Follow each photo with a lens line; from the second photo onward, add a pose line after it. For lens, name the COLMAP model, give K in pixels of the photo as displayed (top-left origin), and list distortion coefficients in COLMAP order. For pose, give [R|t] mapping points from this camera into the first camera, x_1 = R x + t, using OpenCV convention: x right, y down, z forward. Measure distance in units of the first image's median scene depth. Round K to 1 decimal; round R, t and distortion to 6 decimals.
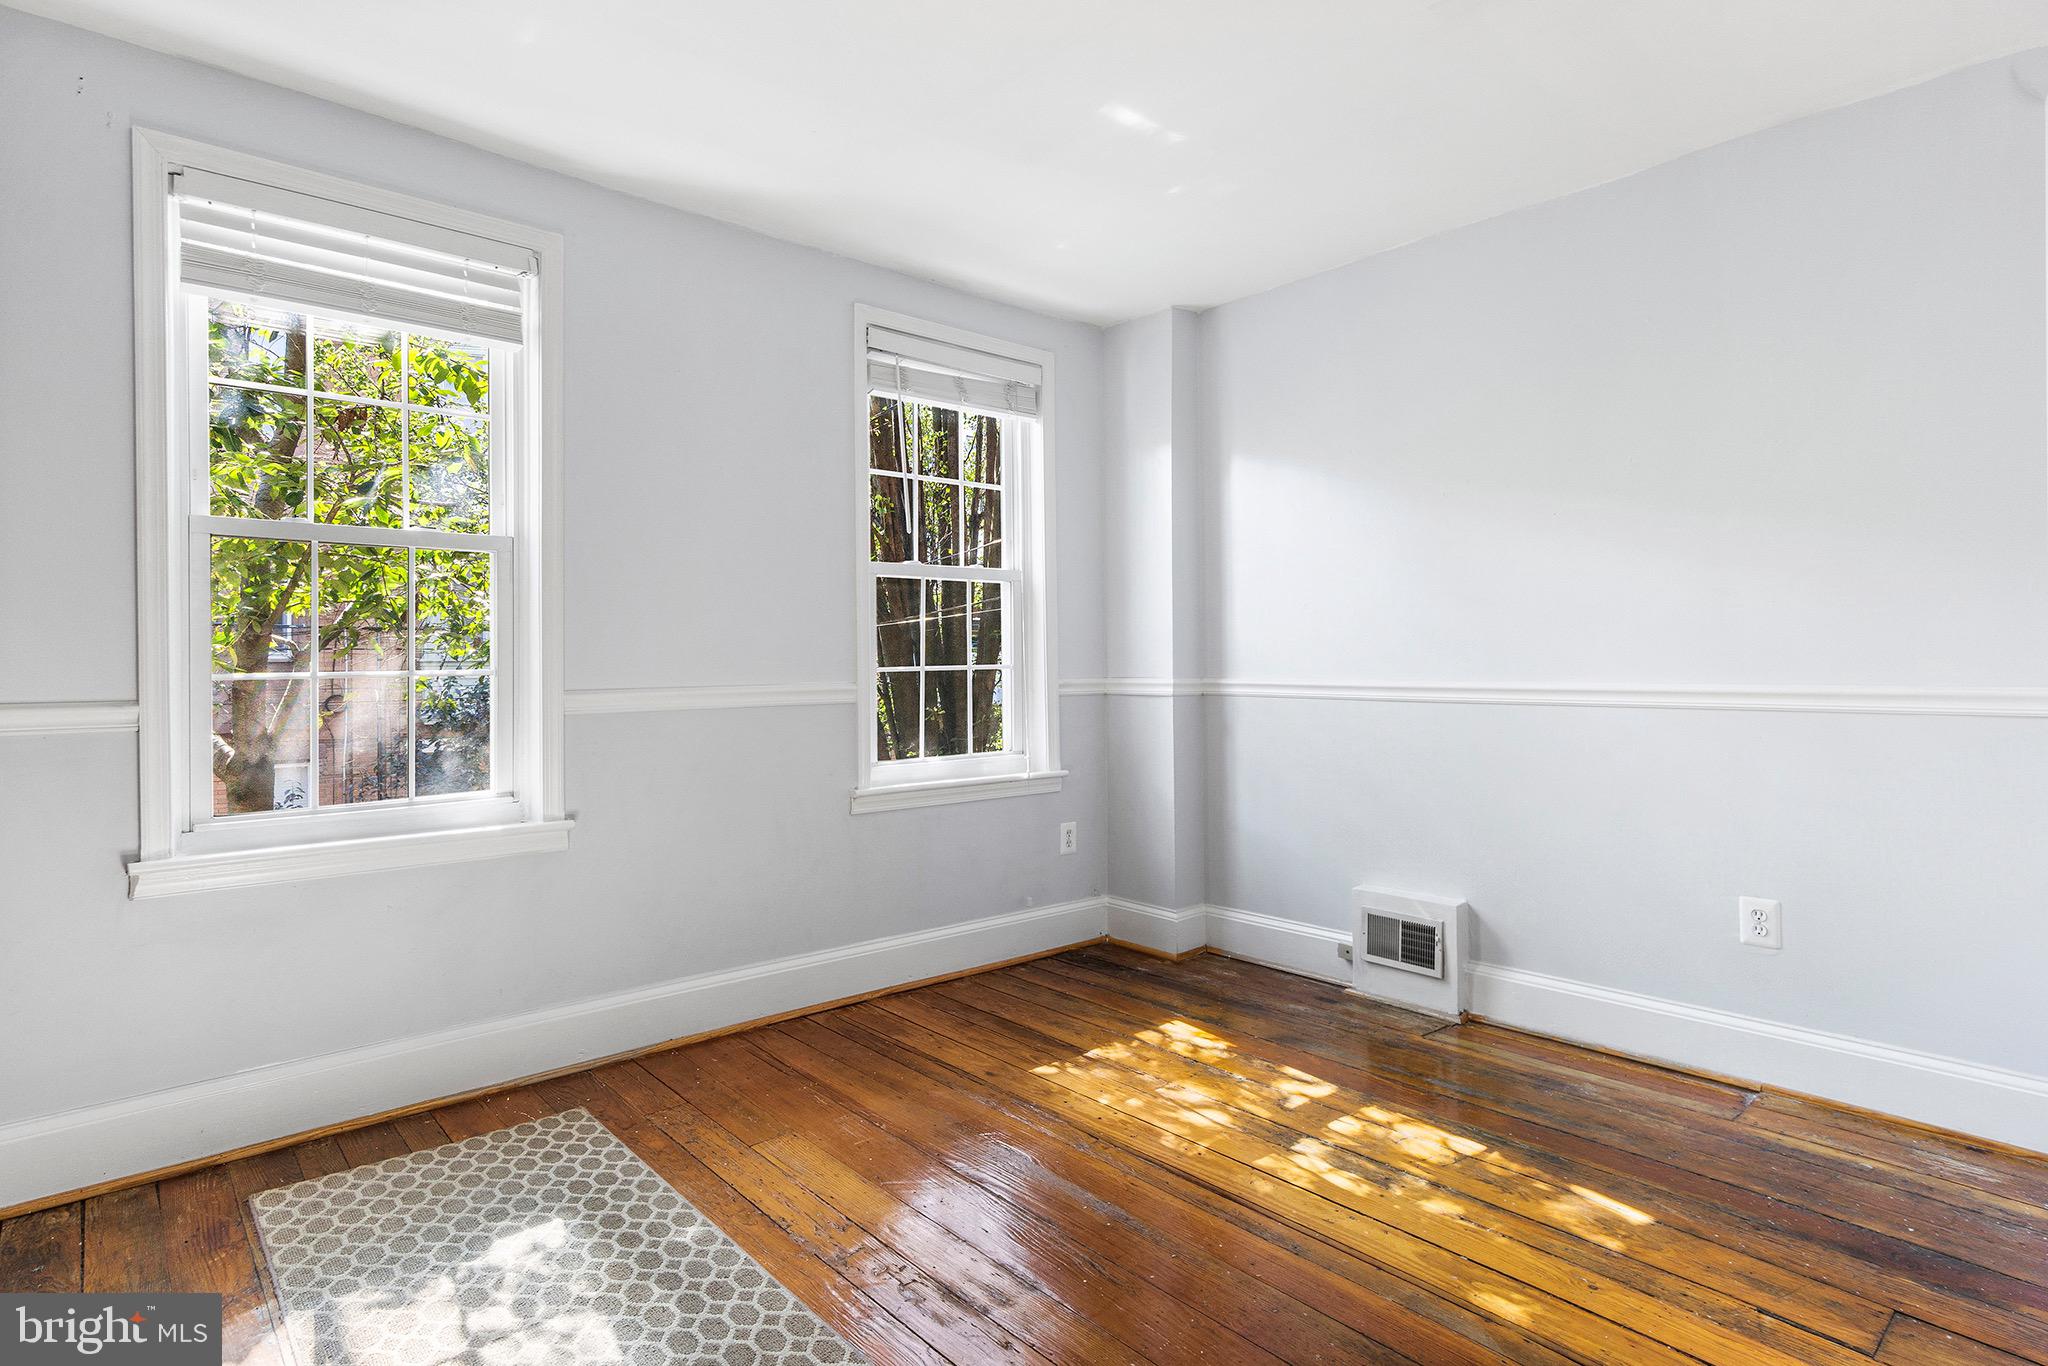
lens RADIAL K [[1068.7, 0, 1018.4], [0, 1068.7, 650.4], [0, 0, 1]] dist [0.000393, 0.000693]
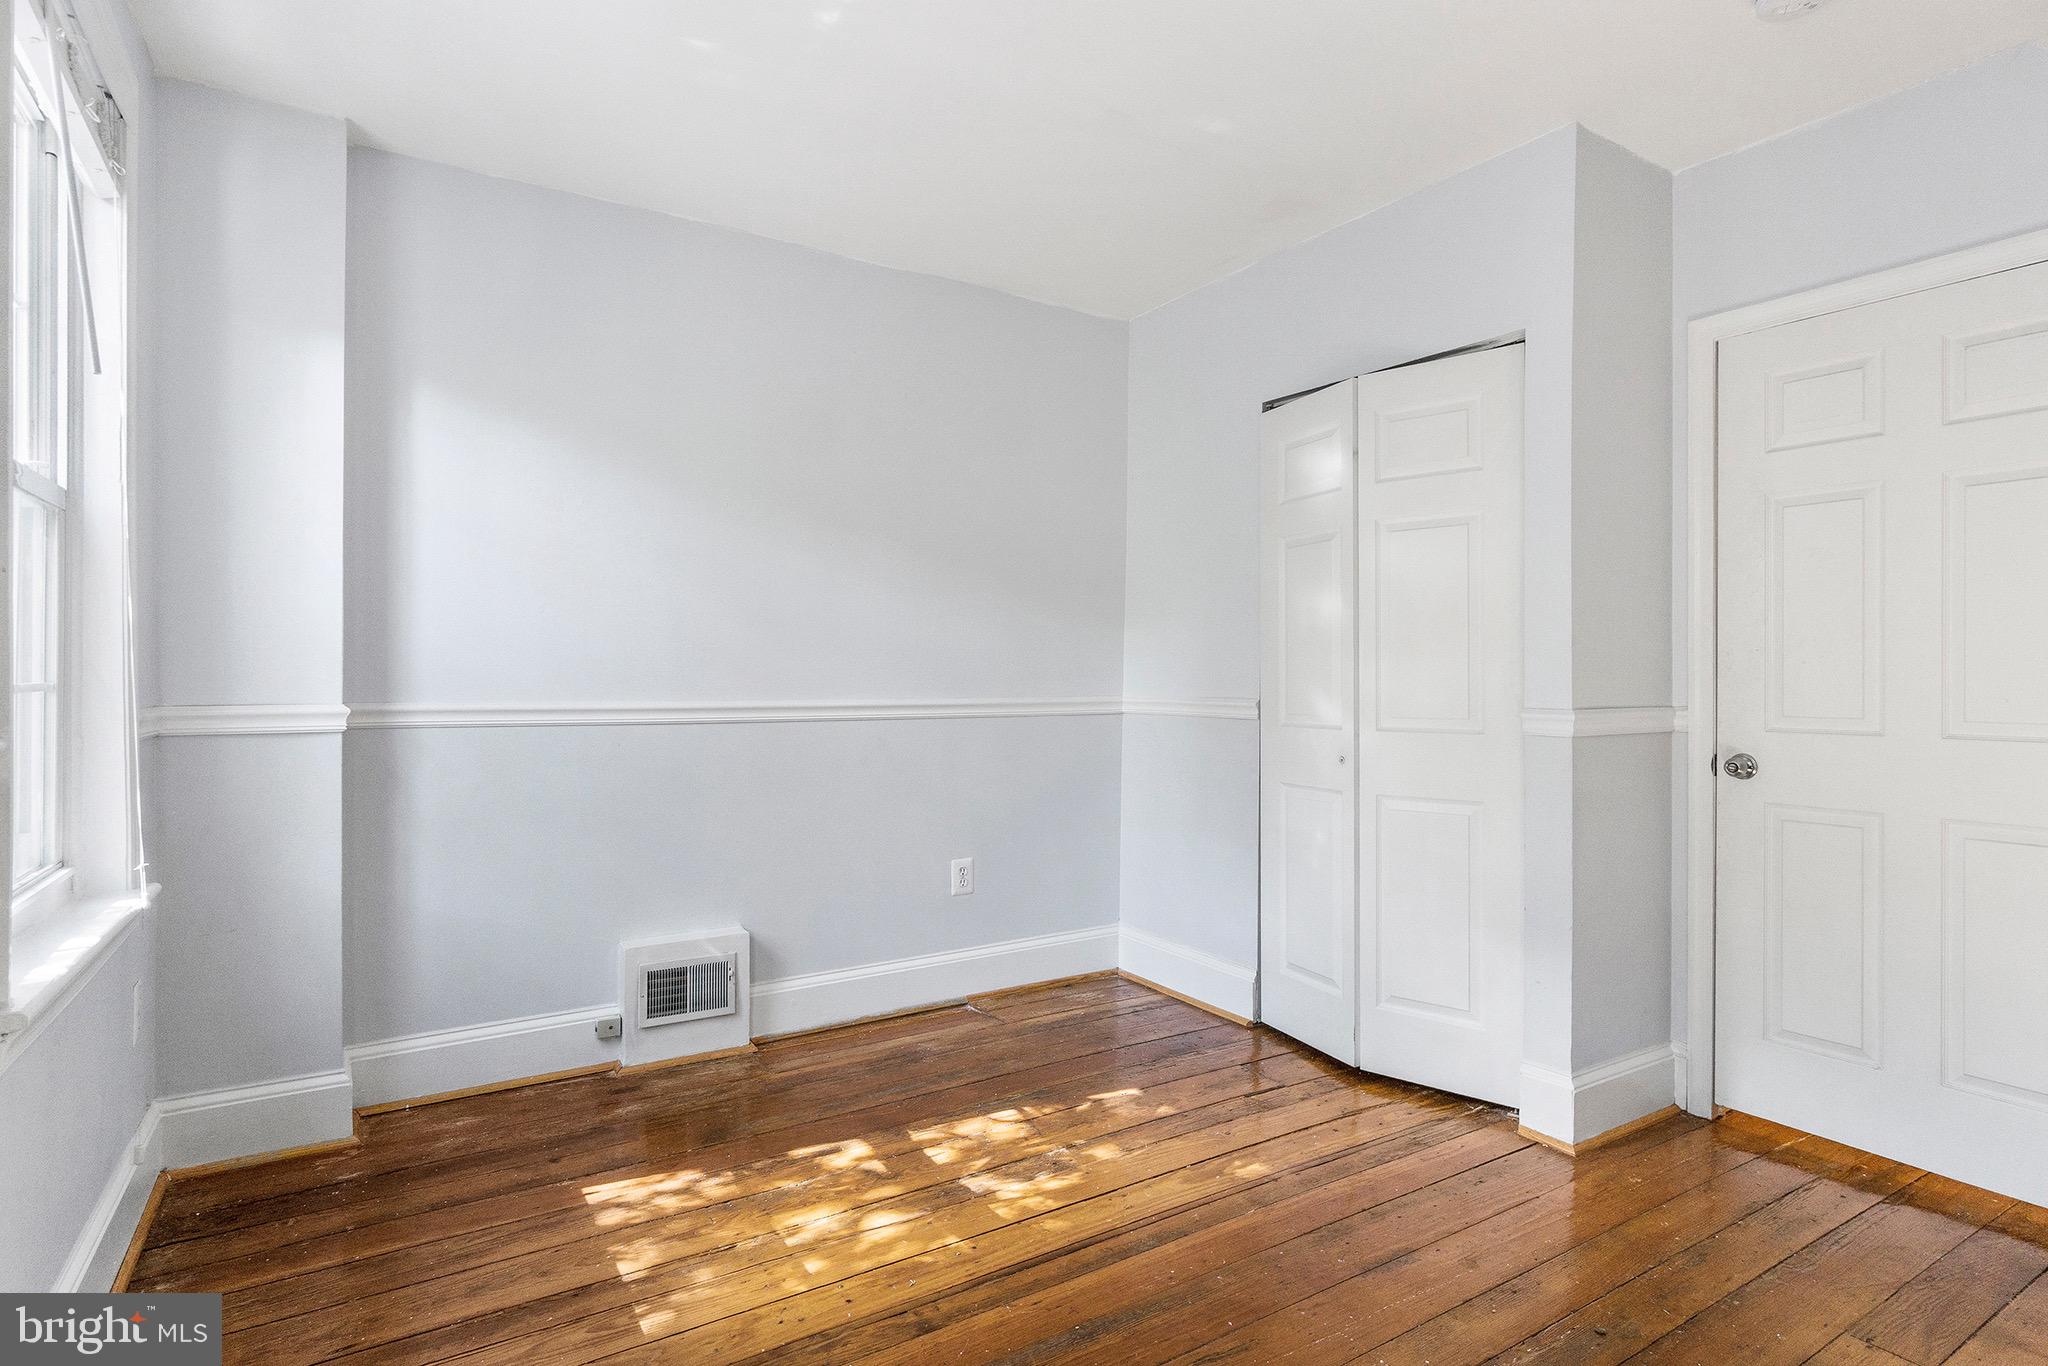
lens RADIAL K [[1023.5, 0, 1015.5], [0, 1023.5, 679.1], [0, 0, 1]] dist [-0.001029, 0.000868]
pose [[0.174204, 0.010497, 0.984654, -0.531430], [-0.005915, 0.999936, -0.009614, 0.020351], [-0.984692, -0.004150, 0.174255, 0.690589]]
